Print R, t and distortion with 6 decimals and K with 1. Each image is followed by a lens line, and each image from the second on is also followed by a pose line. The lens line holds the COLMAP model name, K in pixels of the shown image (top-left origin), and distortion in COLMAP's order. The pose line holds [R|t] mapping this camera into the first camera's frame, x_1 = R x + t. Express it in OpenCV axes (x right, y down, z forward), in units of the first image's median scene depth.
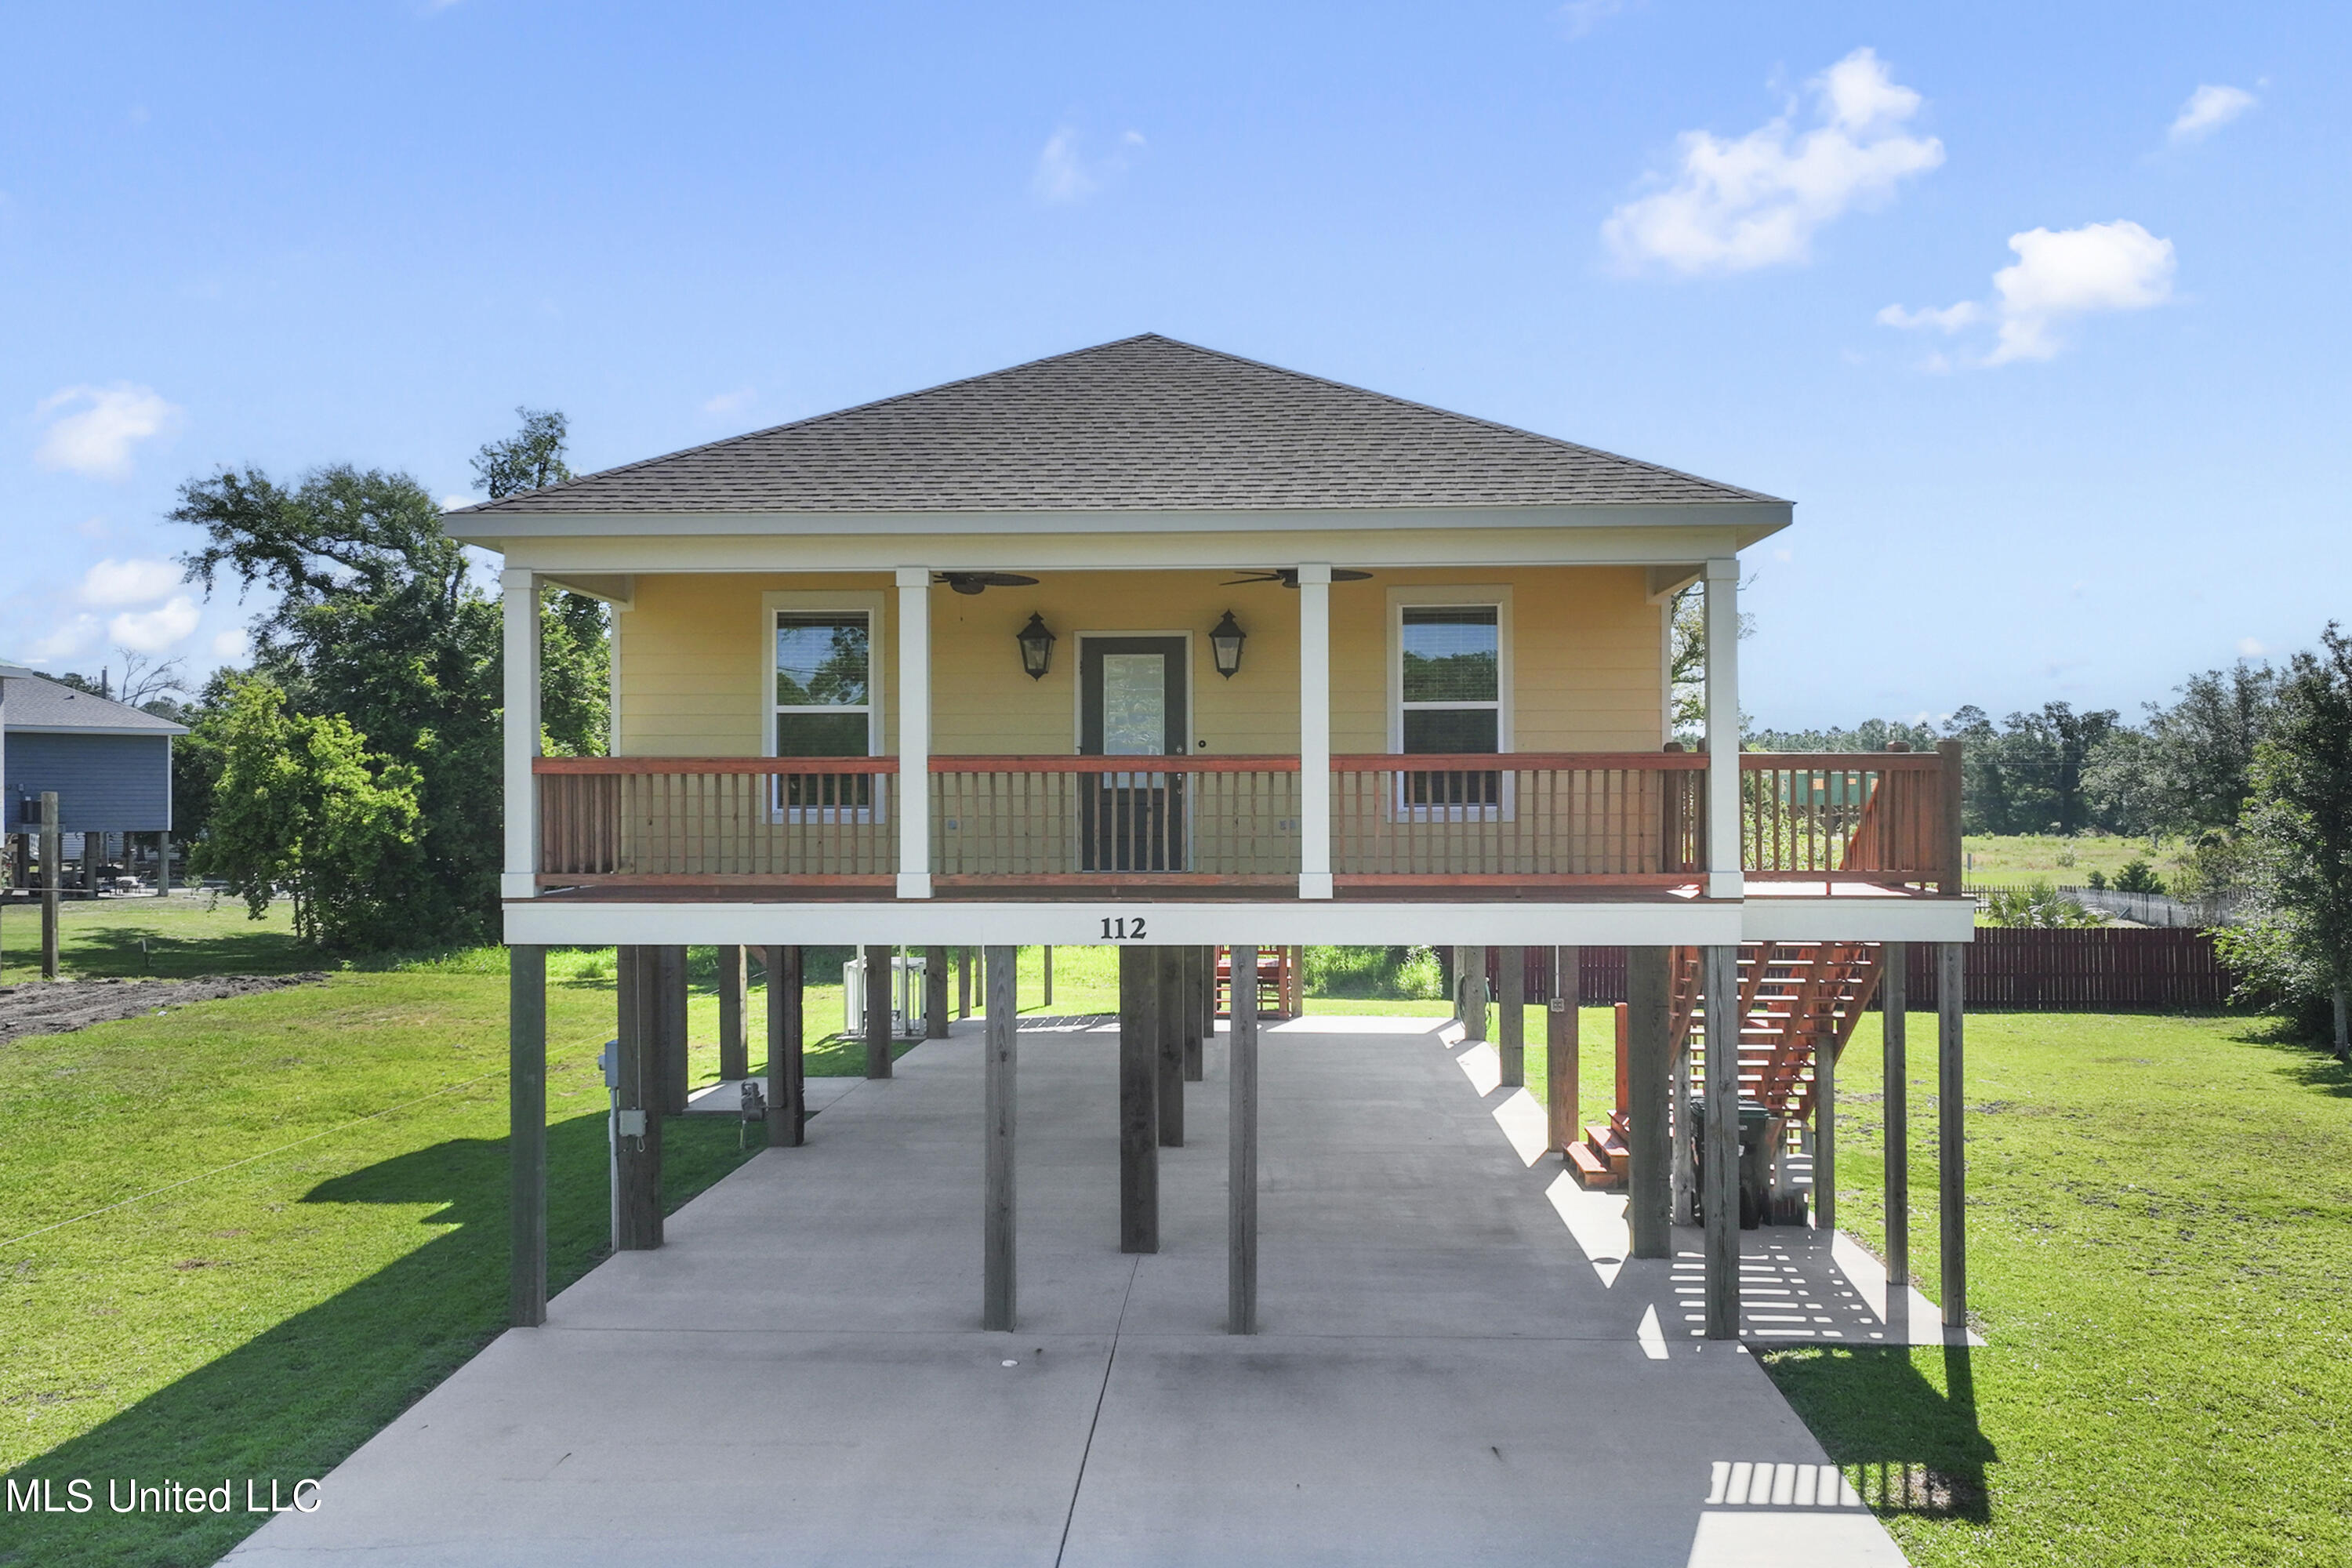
lens RADIAL K [[1967.5, 0, 1176.0], [0, 1967.5, 784.0], [0, 0, 1]] dist [-0.000369, -0.005100]
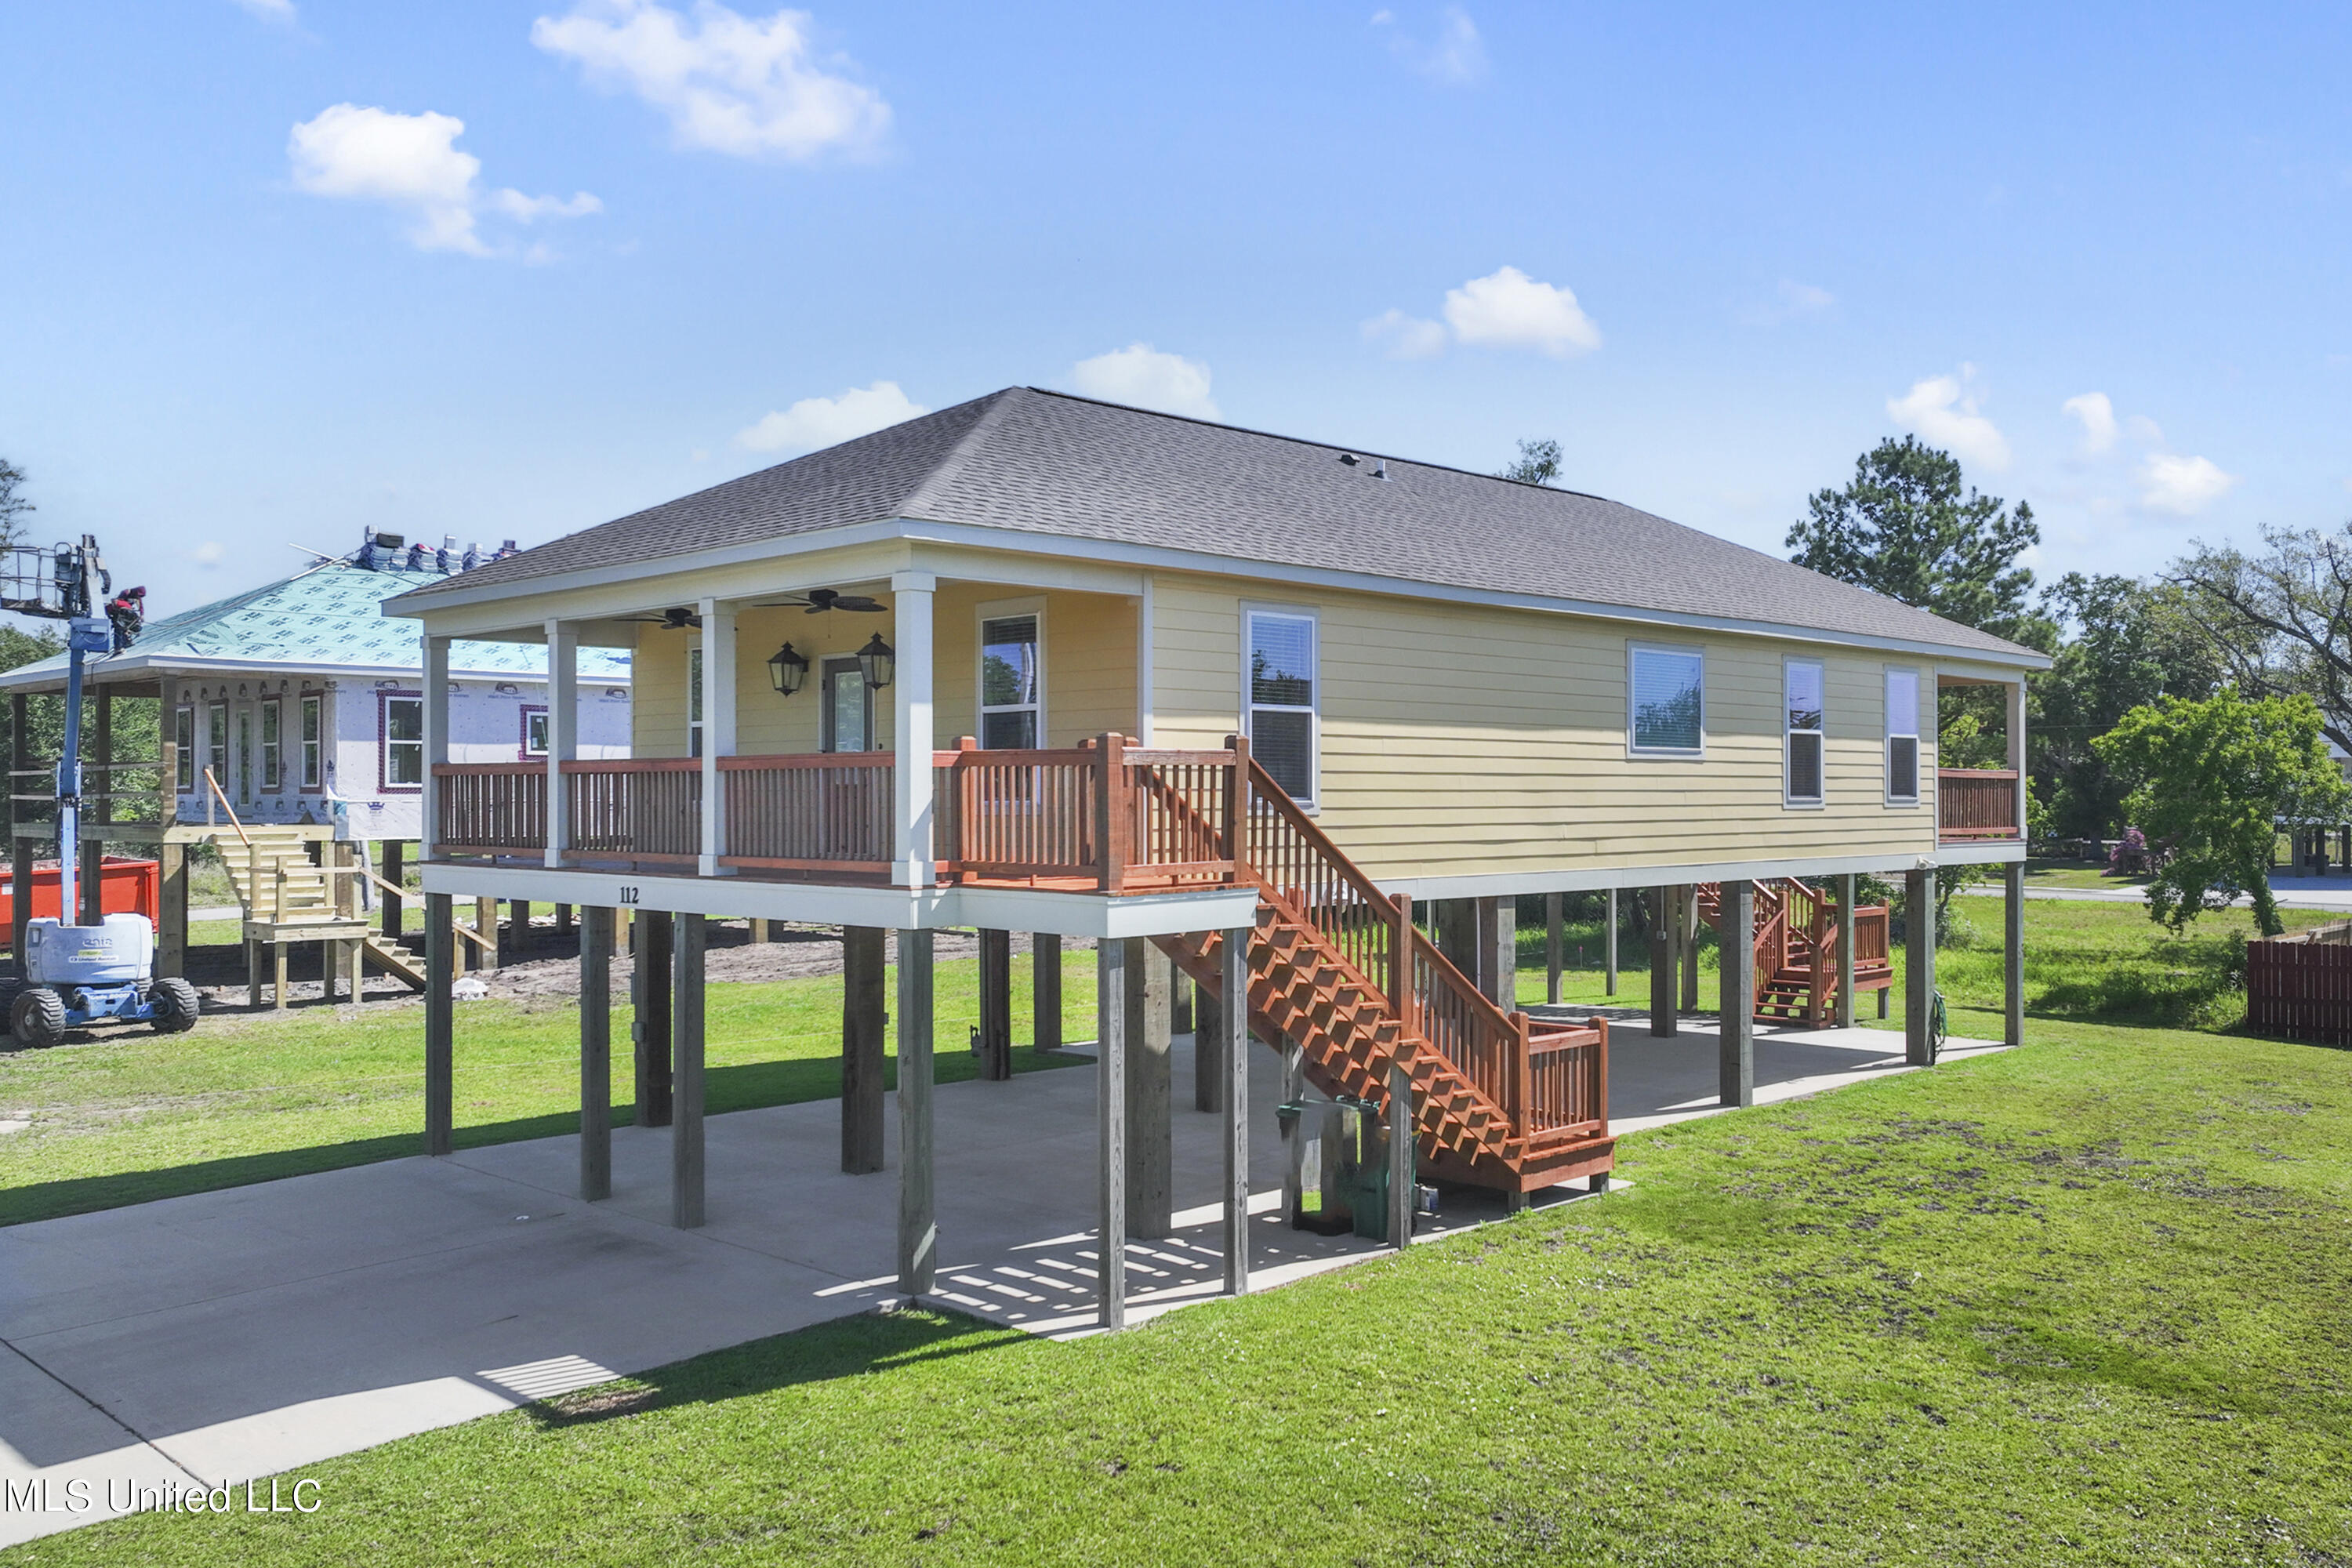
lens RADIAL K [[1889.1, 0, 1176.0], [0, 1889.1, 784.0], [0, 0, 1]] dist [0.005316, -0.001804]
pose [[0.767991, -0.001755, -0.640458, 1.062645], [0.003672, 0.999992, 0.001663, 0.000769], [0.640450, -0.003629, 0.767991, 0.298322]]
